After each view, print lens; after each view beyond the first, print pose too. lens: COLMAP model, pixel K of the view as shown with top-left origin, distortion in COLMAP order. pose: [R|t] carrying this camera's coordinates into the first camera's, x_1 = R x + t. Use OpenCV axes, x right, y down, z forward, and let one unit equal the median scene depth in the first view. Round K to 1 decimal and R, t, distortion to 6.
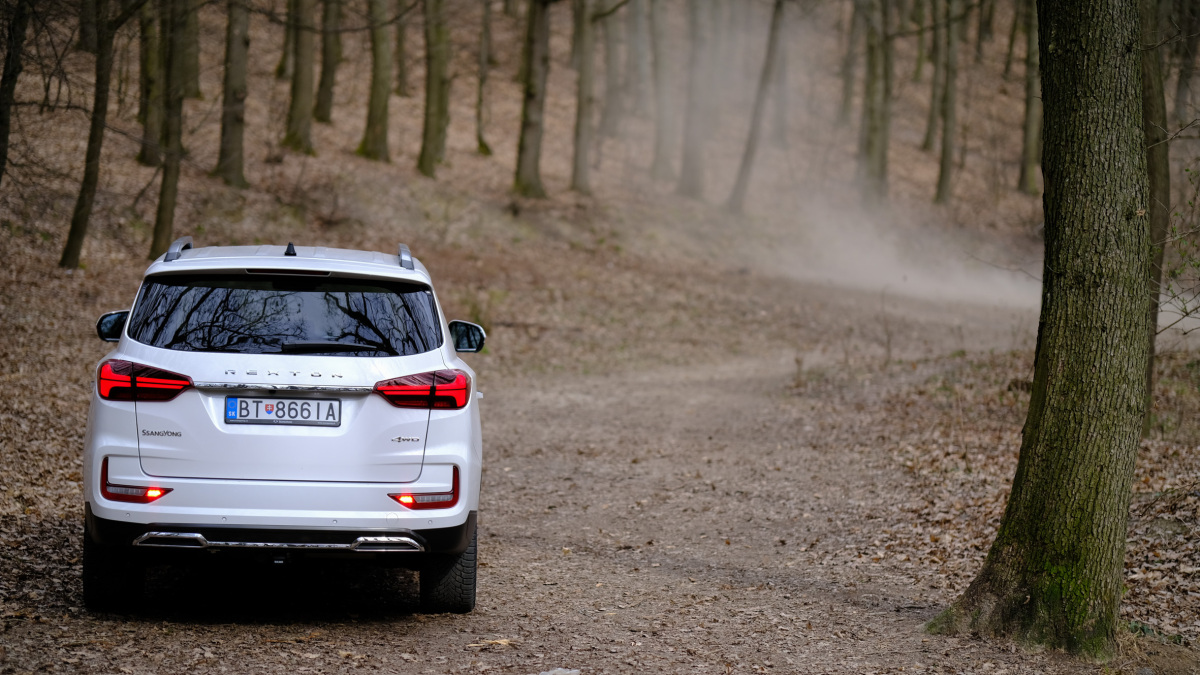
lens RADIAL K [[2832.9, 0, 603.6], [0, 2832.9, 346.7], [0, 0, 1]] dist [0.161540, 0.000000]
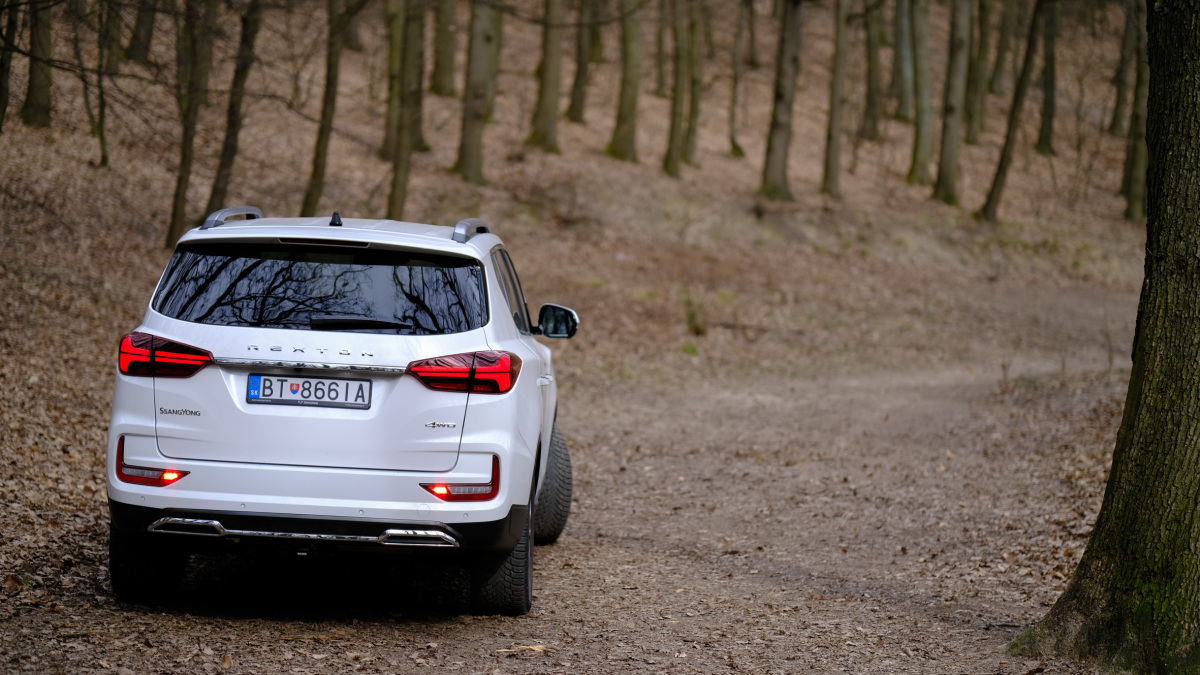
lens RADIAL K [[2832.9, 0, 598.2], [0, 2832.9, 331.8], [0, 0, 1]] dist [0.161540, 0.000000]
pose [[0.994284, 0.020850, -0.104711, 0.077034], [-0.021761, 0.999735, -0.007558, 0.008185], [0.104526, 0.009793, 0.994474, 0.087106]]
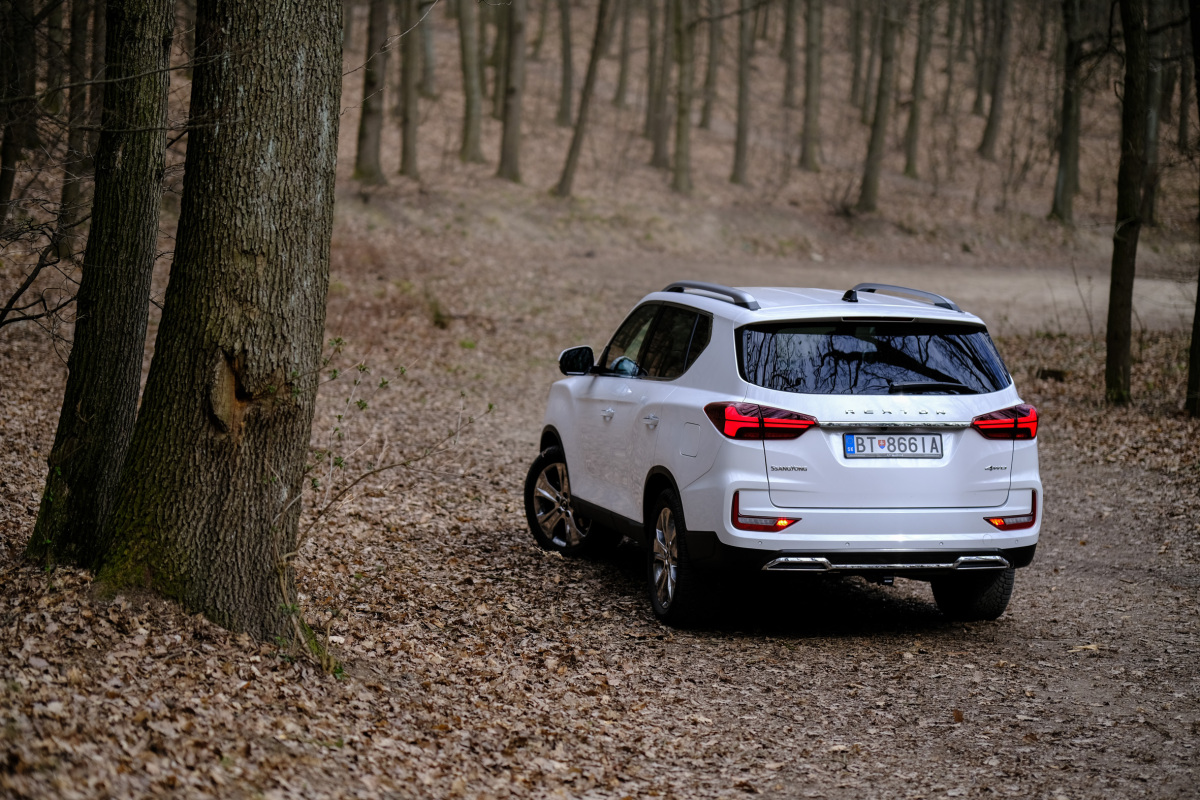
lens RADIAL K [[2809.5, 0, 599.0], [0, 2809.5, 397.4], [0, 0, 1]] dist [0.088688, 0.000000]
pose [[0.990552, -0.022930, 0.135206, -0.372141], [0.018637, 0.999284, 0.032934, -0.034269], [-0.135865, -0.030103, 0.990270, -0.071474]]
